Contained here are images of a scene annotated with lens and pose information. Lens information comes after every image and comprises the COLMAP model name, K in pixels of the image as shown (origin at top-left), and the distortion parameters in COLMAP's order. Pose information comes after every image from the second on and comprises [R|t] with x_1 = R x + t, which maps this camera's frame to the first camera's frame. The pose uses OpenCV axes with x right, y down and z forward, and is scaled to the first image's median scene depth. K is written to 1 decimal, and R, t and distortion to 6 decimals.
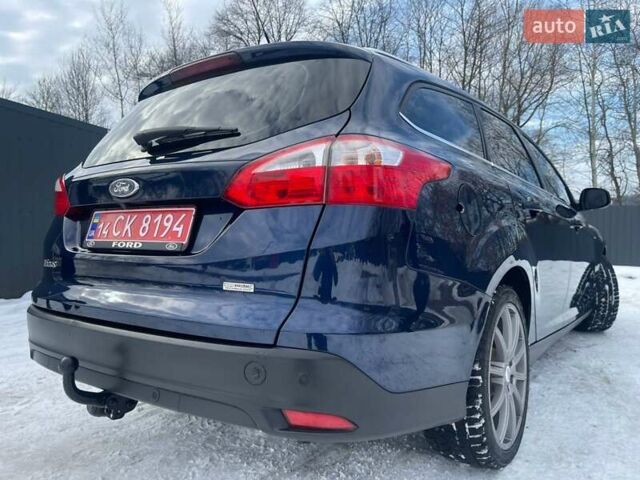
lens RADIAL K [[481.5, 0, 318.1], [0, 481.5, 236.6], [0, 0, 1]] dist [0.062245, -0.074352]
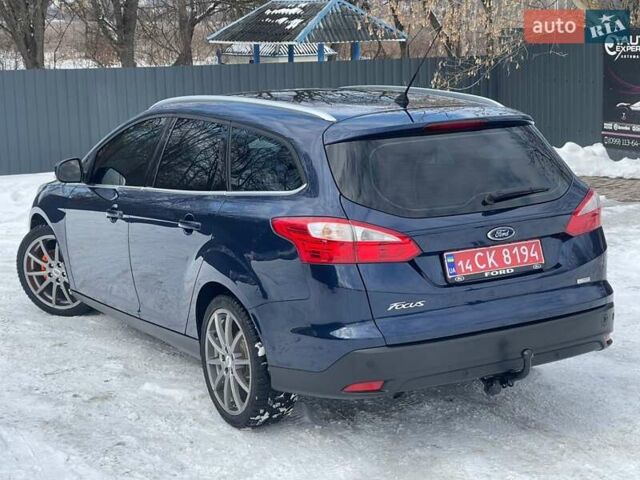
lens RADIAL K [[1201.6, 0, 327.7], [0, 1201.6, 225.1], [0, 0, 1]] dist [0.223925, 0.000000]
pose [[0.395633, -0.165825, 0.903314, -3.713966], [0.038535, 0.985696, 0.164071, -0.709459], [-0.917600, -0.030103, 0.396364, 0.063462]]
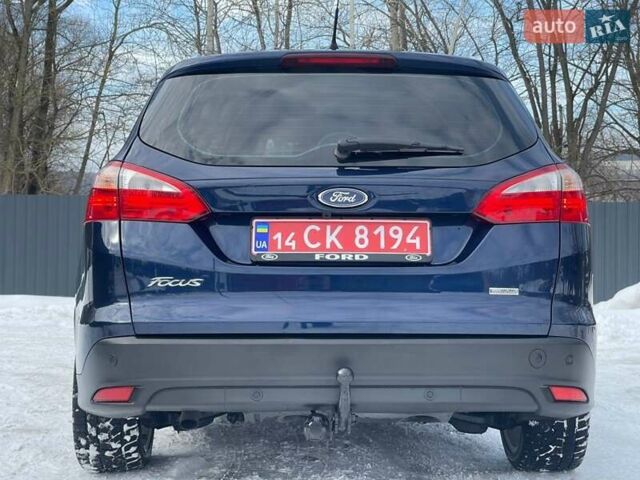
lens RADIAL K [[1201.6, 0, 321.3], [0, 1201.6, 243.7], [0, 0, 1]] dist [0.223925, 0.000000]
pose [[0.792520, 0.005339, 0.609822, -1.848487], [0.000207, 0.999959, -0.009024, 0.012031], [-0.609846, 0.007278, 0.792487, -0.844639]]
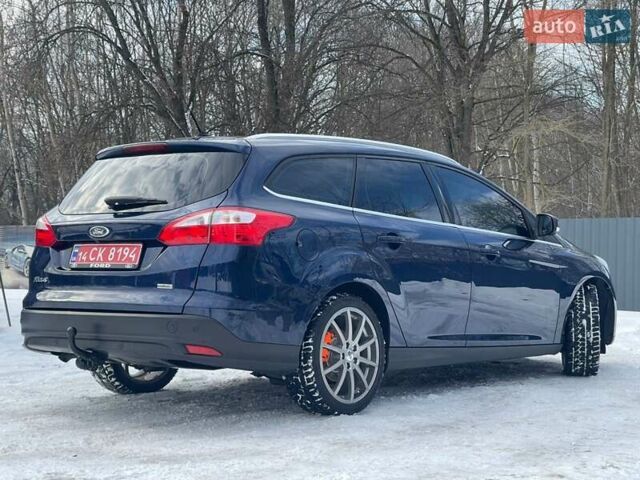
lens RADIAL K [[1201.6, 0, 316.0], [0, 1201.6, 240.6], [0, 0, 1]] dist [0.223925, 0.000000]
pose [[0.997256, 0.001874, -0.074011, 0.640704], [-0.003871, 0.999632, -0.026854, 0.039166], [0.073934, 0.027067, 0.996896, -3.040929]]
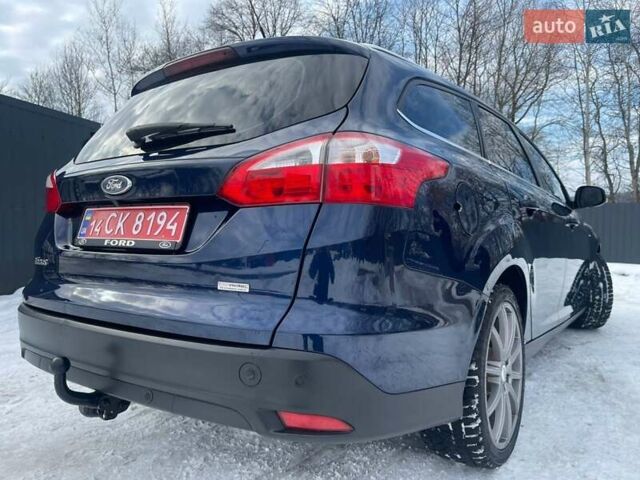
lens RADIAL K [[481.5, 0, 318.6], [0, 481.5, 237.3], [0, 0, 1]] dist [0.062245, -0.074352]
pose [[0.999926, 0.002840, 0.011865, -0.002693], [-0.002957, 0.999947, 0.009836, -0.005227], [-0.011837, -0.009870, 0.999881, 0.012565]]
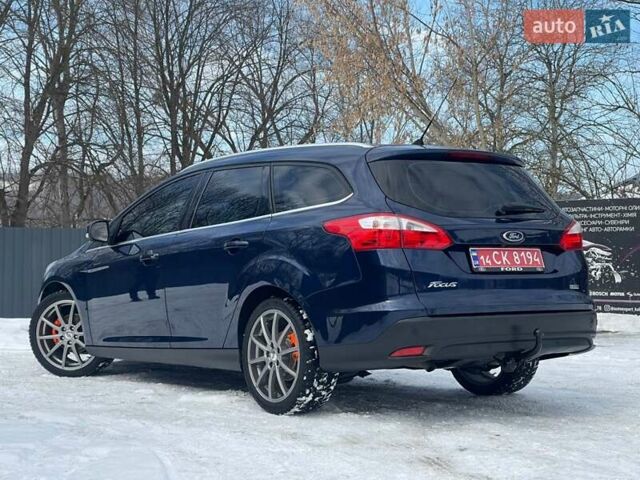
lens RADIAL K [[1186.4, 0, 318.6], [0, 1186.4, 237.5], [0, 0, 1]] dist [0.234040, 0.000000]
pose [[0.289032, 0.022079, 0.957065, -4.568373], [0.013149, 0.999548, -0.027030, 0.010260], [-0.957229, 0.020397, 0.288611, 0.428286]]
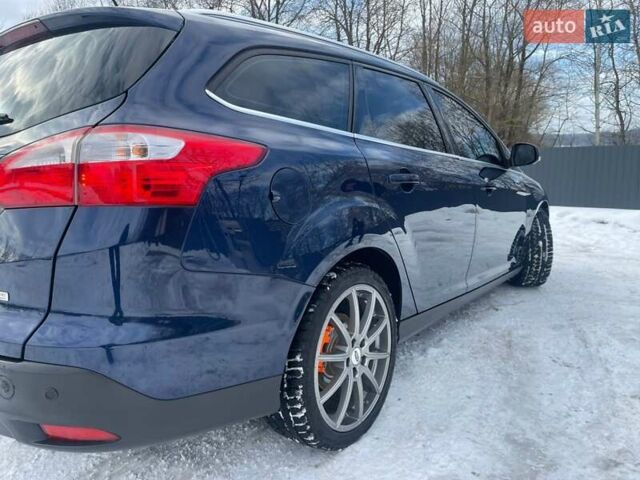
lens RADIAL K [[481.5, 0, 320.7], [0, 481.5, 234.3], [0, 0, 1]] dist [0.062245, -0.074352]
pose [[0.999910, -0.011161, -0.007488, 0.377711], [0.011993, 0.992414, 0.122351, -0.095034], [0.006065, -0.122430, 0.992459, 0.067183]]
